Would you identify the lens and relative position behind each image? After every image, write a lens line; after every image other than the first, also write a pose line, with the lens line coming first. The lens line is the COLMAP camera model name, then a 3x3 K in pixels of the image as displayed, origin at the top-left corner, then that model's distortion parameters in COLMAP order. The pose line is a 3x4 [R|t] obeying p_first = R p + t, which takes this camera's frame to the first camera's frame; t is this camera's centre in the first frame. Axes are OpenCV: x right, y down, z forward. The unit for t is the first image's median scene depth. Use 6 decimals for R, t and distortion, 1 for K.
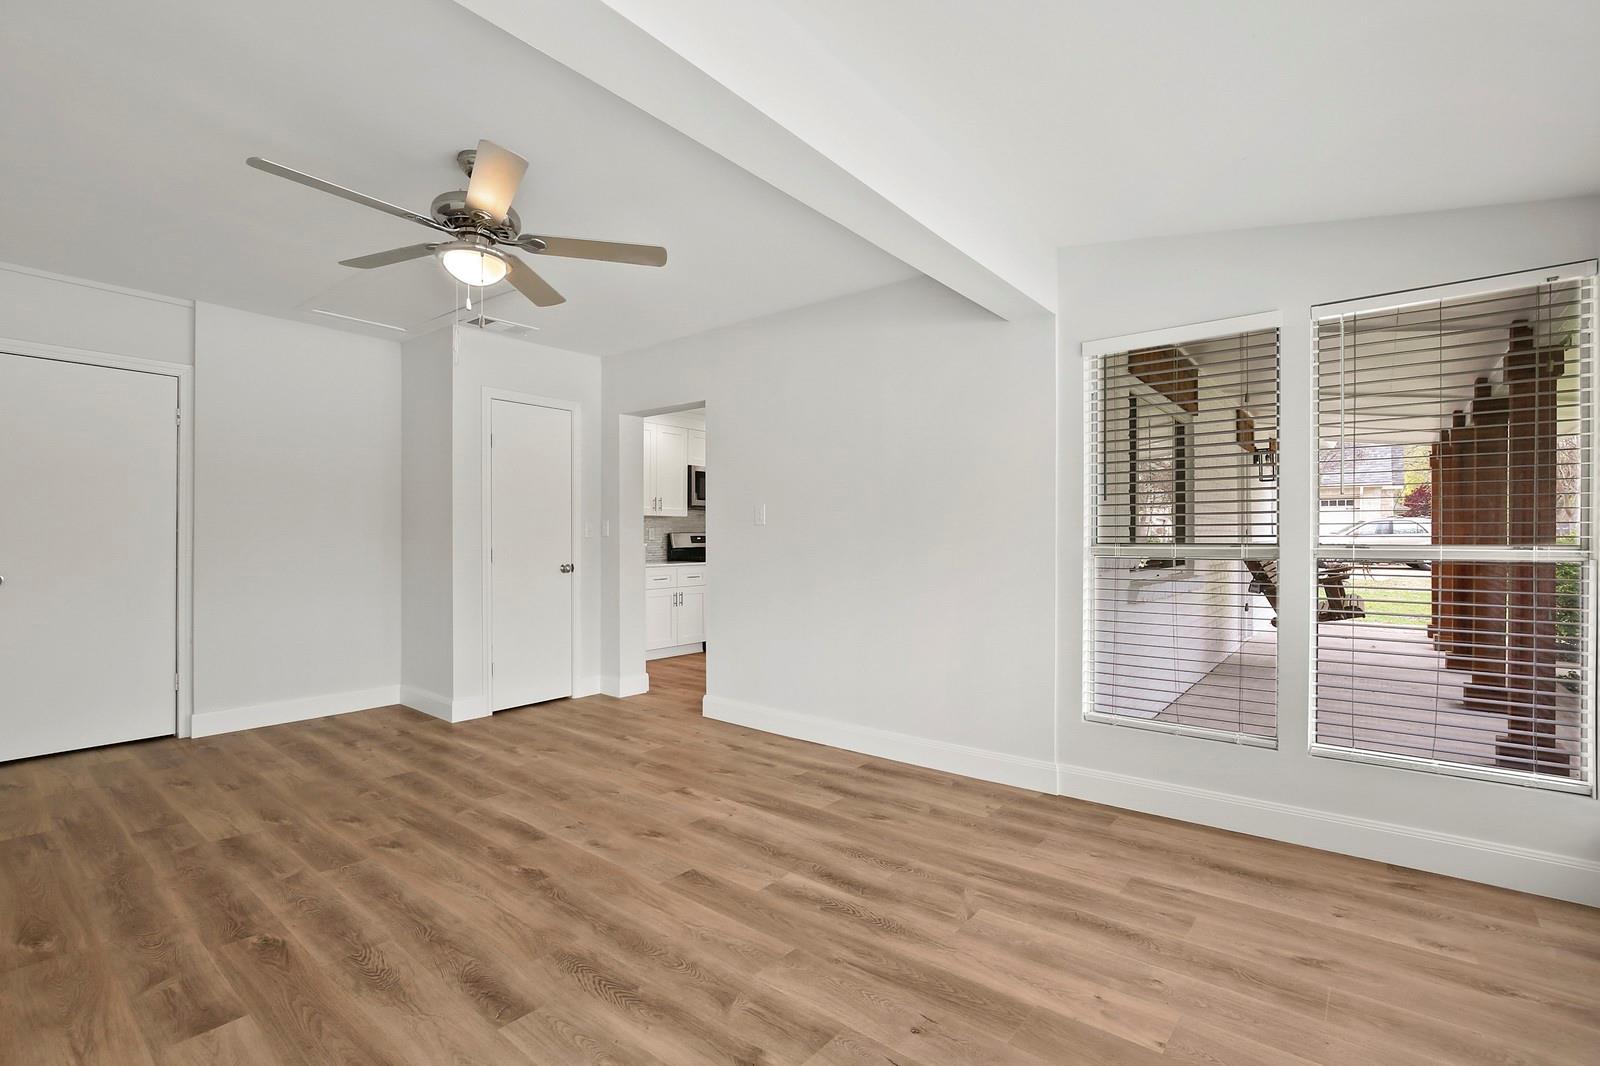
lens RADIAL K [[738.0, 0, 791.0], [0, 738.0, 532.2], [0, 0, 1]] dist [-0.003096, 0.001071]
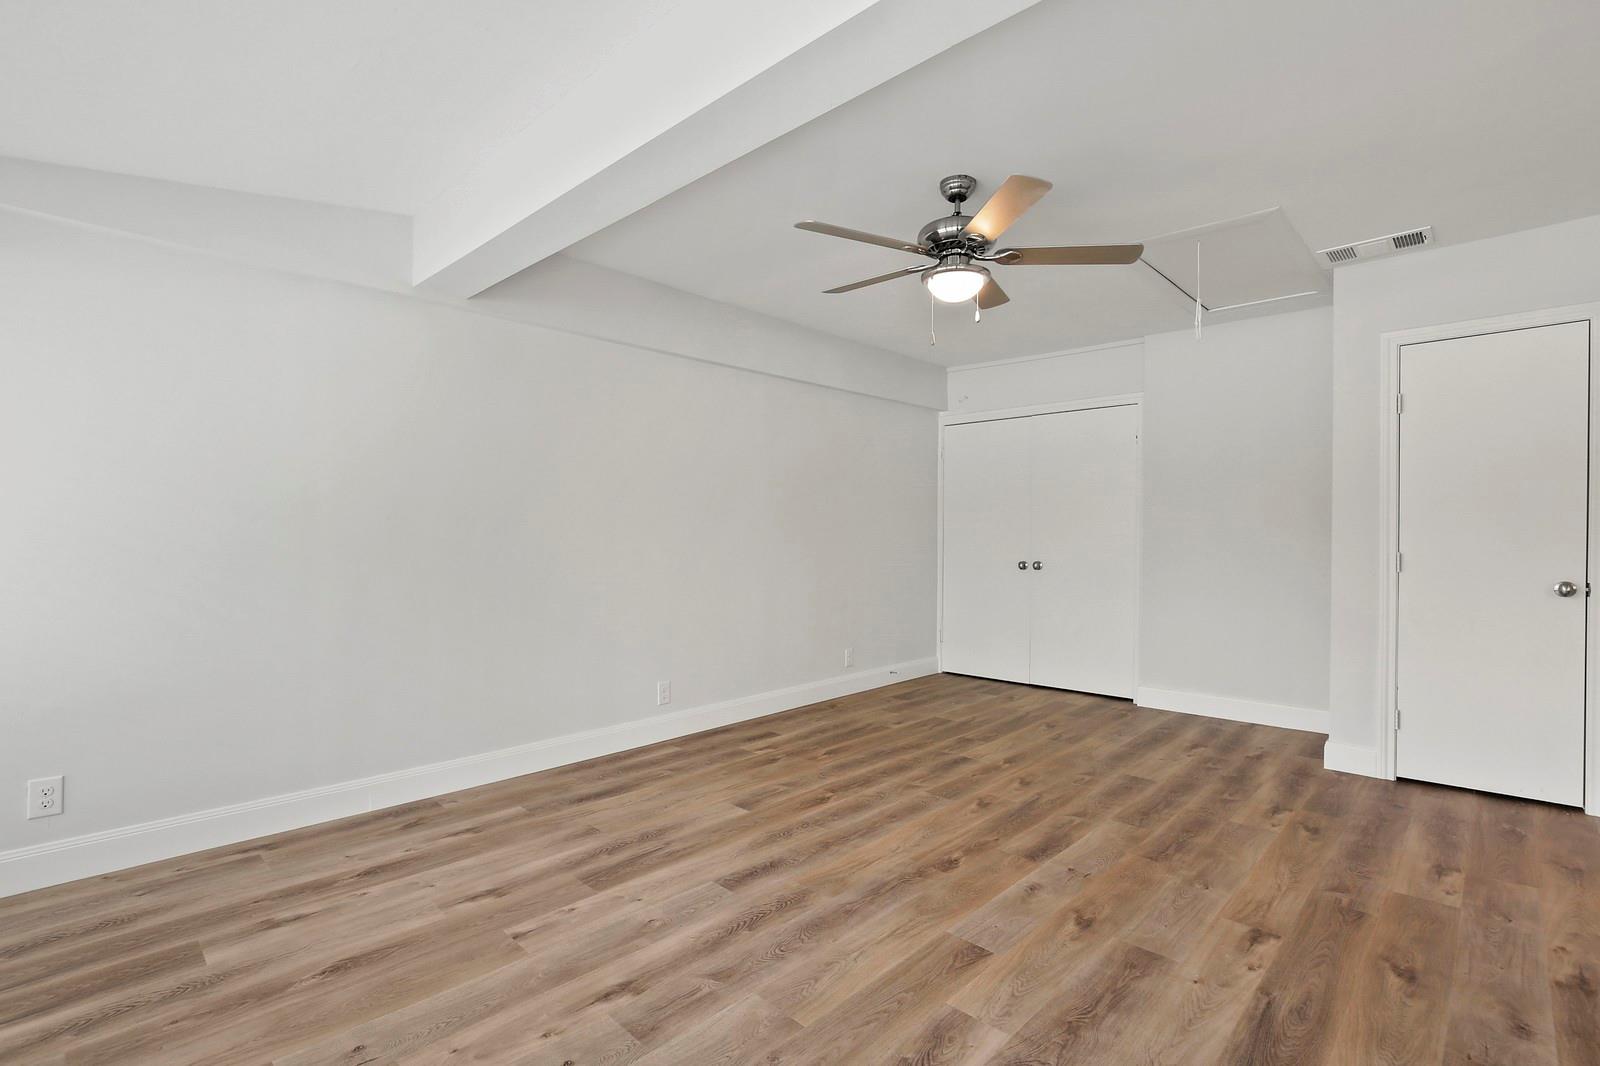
lens RADIAL K [[738.0, 0, 790.8], [0, 738.0, 543.5], [0, 0, 1]] dist [-0.003096, 0.001071]
pose [[-0.081824, 0.005876, -0.996629, 0.592293], [0.006518, 0.999964, 0.005361, 0.008298], [0.996625, -0.006057, -0.081860, 0.747125]]
